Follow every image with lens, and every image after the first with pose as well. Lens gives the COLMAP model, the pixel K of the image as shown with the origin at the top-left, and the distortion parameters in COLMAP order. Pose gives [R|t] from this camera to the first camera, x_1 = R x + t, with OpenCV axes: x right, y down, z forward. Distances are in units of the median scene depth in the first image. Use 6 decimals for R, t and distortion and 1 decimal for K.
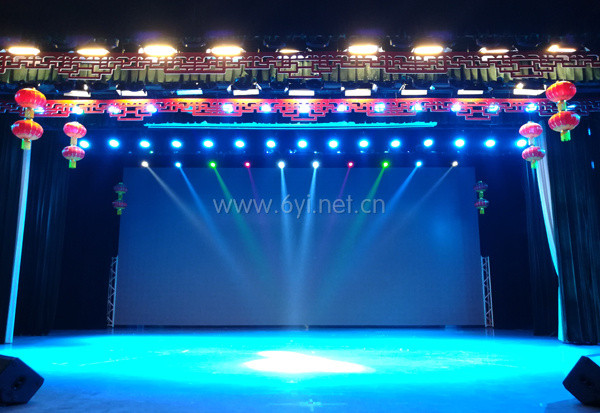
lens RADIAL K [[485.0, 0, 300.0], [0, 485.0, 206.5], [0, 0, 1]] dist [0.006834, 0.003410]
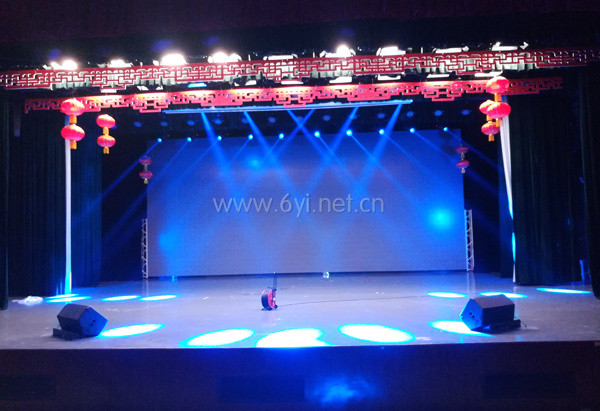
lens RADIAL K [[480.5, 0, 300.0], [0, 480.5, 205.5], [0, 0, 1]] dist [-0.009519, -0.001339]
pose [[0.998536, -0.028213, -0.046159, 0.068233], [0.033130, 0.993436, 0.109486, -0.064773], [0.042767, -0.110855, 0.992916, -0.187631]]
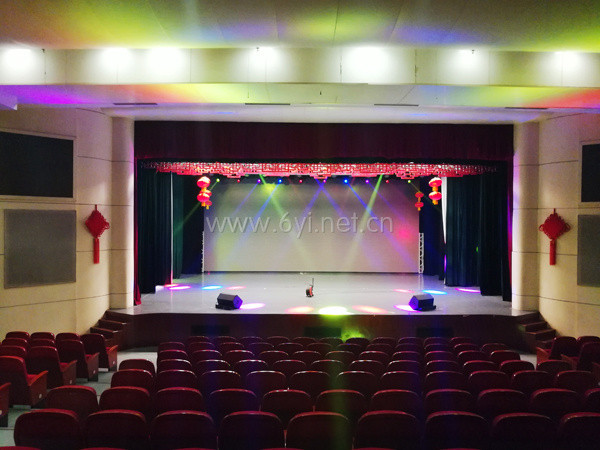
lens RADIAL K [[455.1, 0, 283.2], [0, 455.1, 227.2], [0, 0, 1]] dist [0.001803, 0.000025]
pose [[0.999866, 0.005219, -0.015508, -0.115422], [-0.002347, 0.983711, 0.179741, -0.310527], [0.016193, -0.179680, 0.983592, -0.870301]]
